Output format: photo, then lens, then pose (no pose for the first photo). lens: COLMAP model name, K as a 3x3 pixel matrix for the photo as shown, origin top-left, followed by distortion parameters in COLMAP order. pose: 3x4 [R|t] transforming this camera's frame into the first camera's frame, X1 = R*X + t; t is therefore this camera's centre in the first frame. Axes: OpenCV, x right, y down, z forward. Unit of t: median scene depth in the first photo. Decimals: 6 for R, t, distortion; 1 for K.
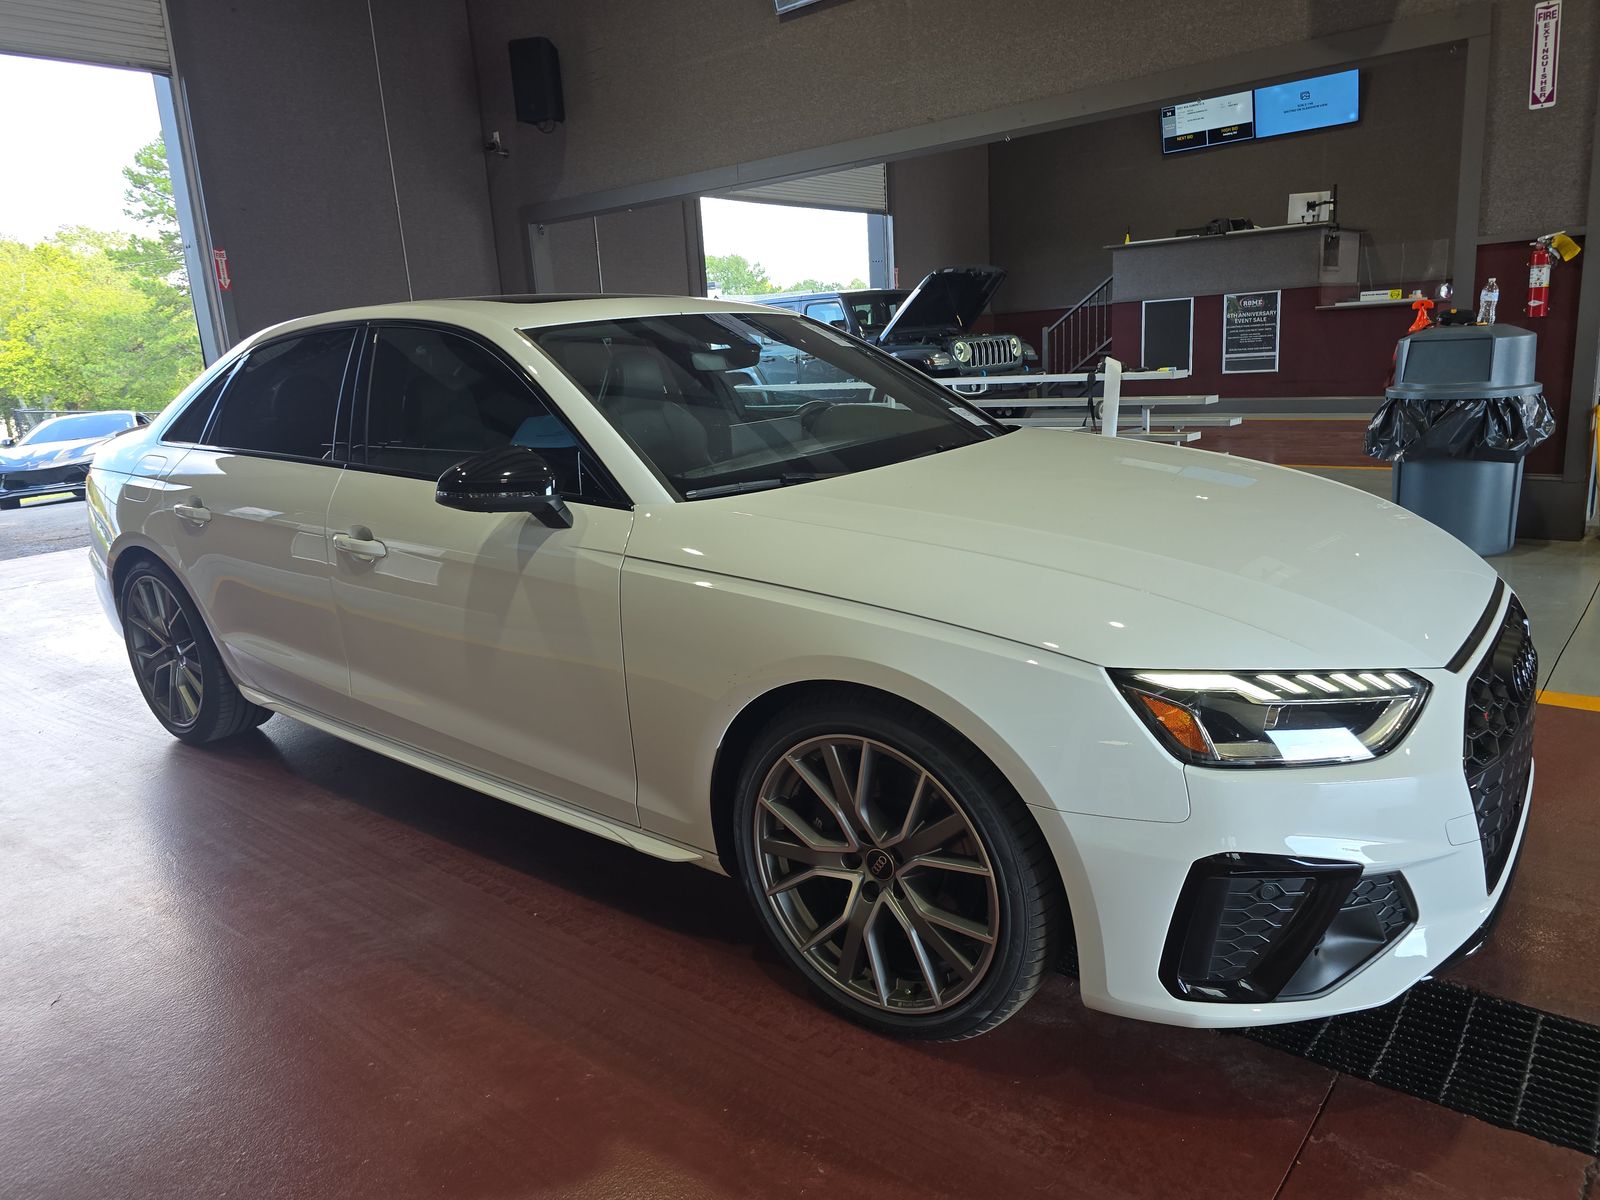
lens RADIAL K [[1095.7, 0, 801.3], [0, 1095.7, 593.4], [0, 0, 1]] dist [0.026928, -0.030653]
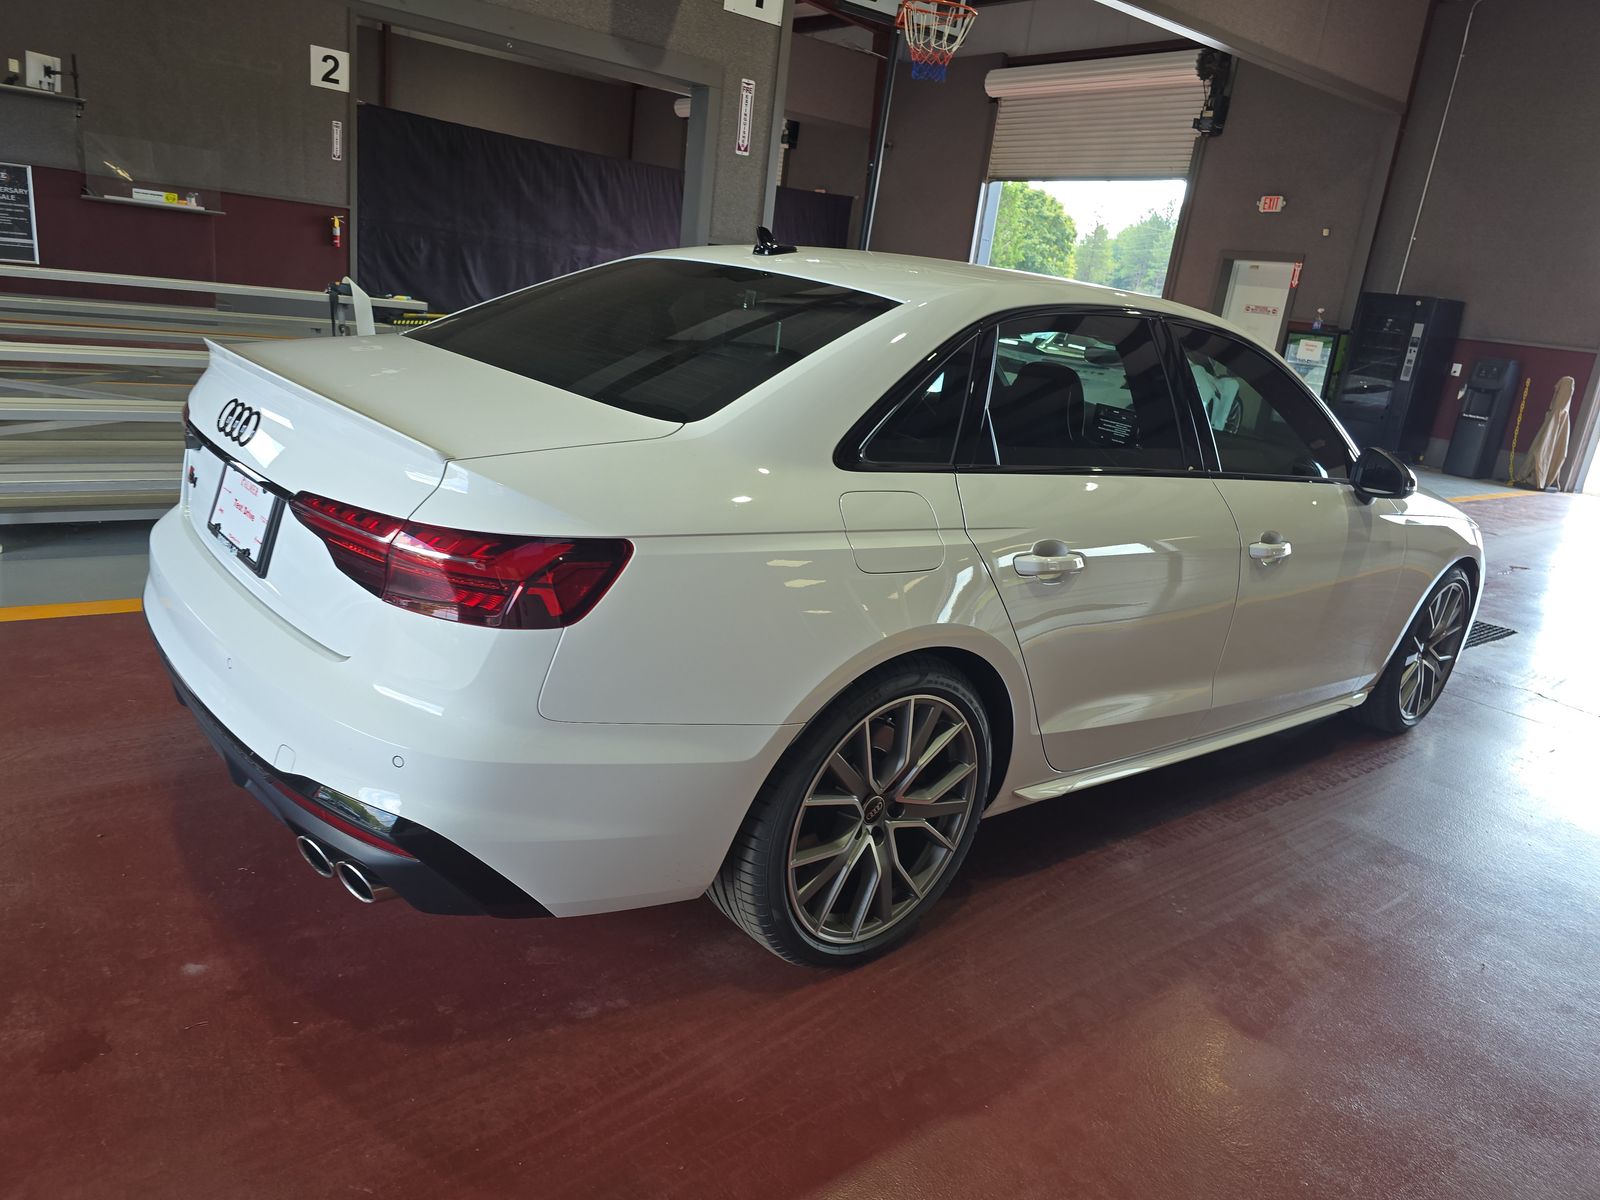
lens RADIAL K [[1095.7, 0, 788.9], [0, 1095.7, 600.8], [0, 0, 1]] dist [0.026928, -0.030653]
pose [[0.189078, -0.196962, 0.962006, -0.336021], [0.088797, 0.979093, 0.183008, -0.051405], [-0.977939, 0.050820, 0.202615, 0.276520]]
